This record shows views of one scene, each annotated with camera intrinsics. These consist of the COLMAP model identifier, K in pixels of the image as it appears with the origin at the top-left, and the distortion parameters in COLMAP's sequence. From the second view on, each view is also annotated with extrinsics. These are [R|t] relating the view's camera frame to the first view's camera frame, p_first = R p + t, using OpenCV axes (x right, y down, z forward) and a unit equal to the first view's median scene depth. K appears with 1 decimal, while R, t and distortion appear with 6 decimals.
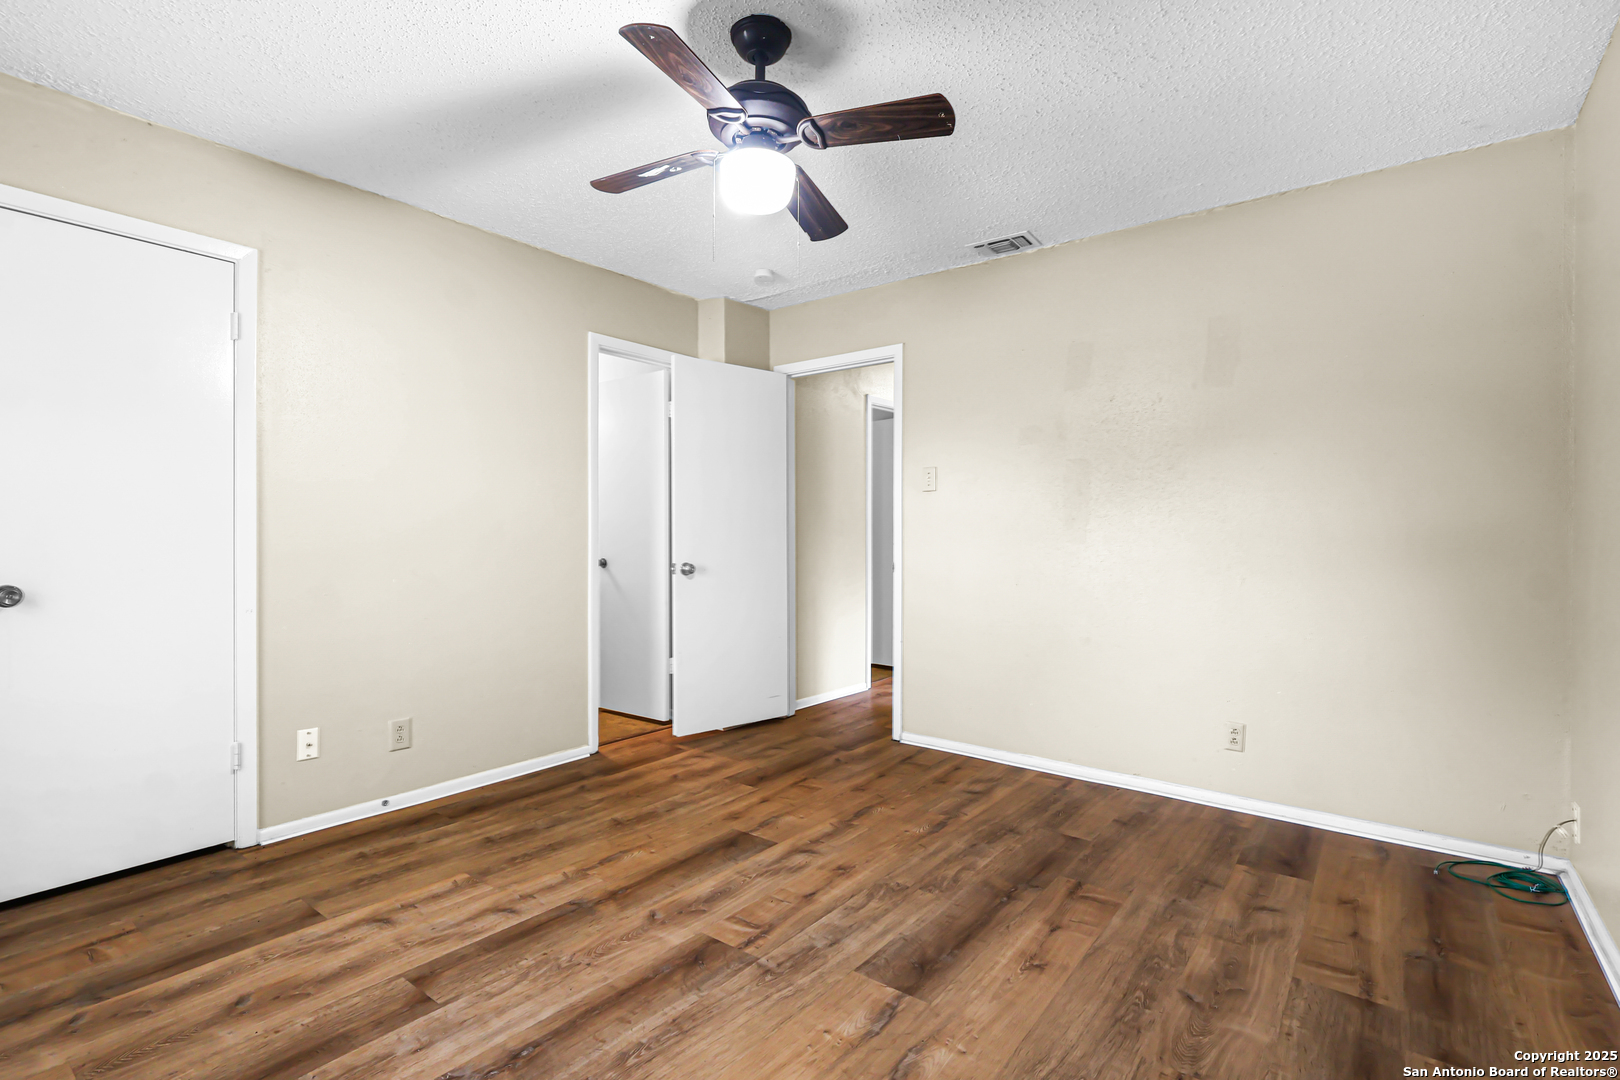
lens RADIAL K [[749.8, 0, 805.3], [0, 749.8, 541.9], [0, 0, 1]] dist [-0.001779, 0.000896]
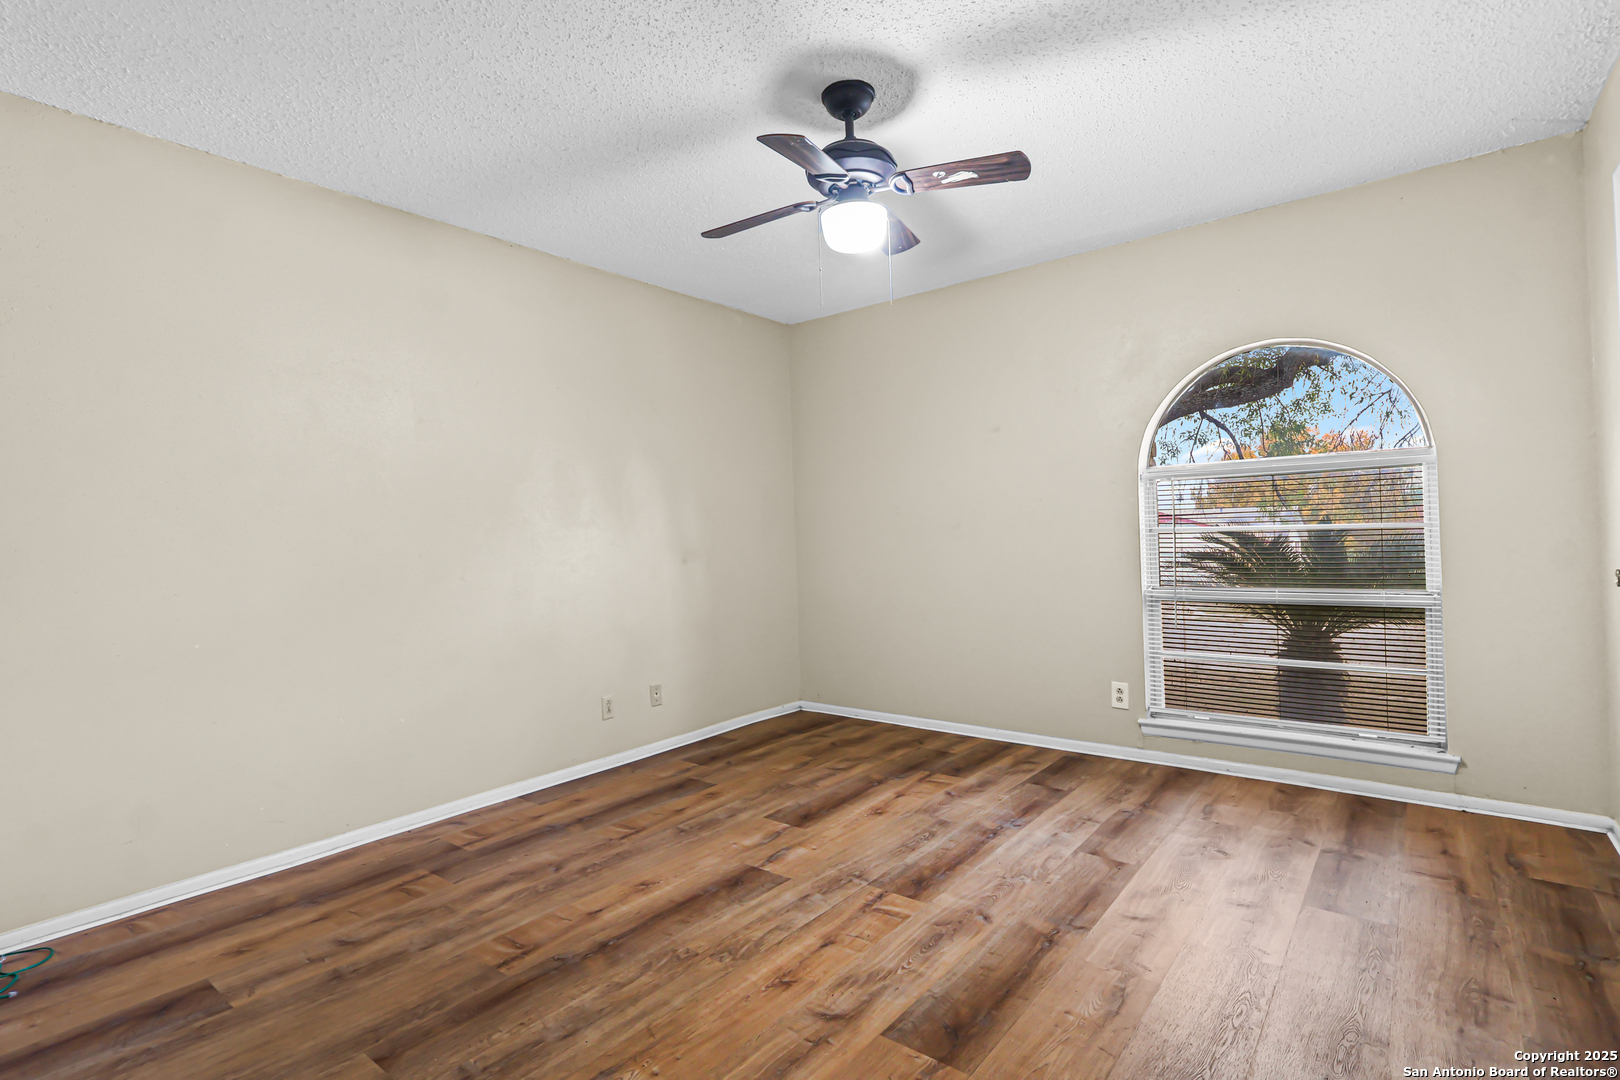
lens RADIAL K [[786.1, 0, 830.5], [0, 786.1, 536.5], [0, 0, 1]] dist [-0.001715, 0.000061]
pose [[-0.999486, 0.023929, -0.021353, 0.011266], [0.023793, 0.999695, 0.006605, -0.014766], [0.021505, 0.006093, -0.999750, 2.088360]]
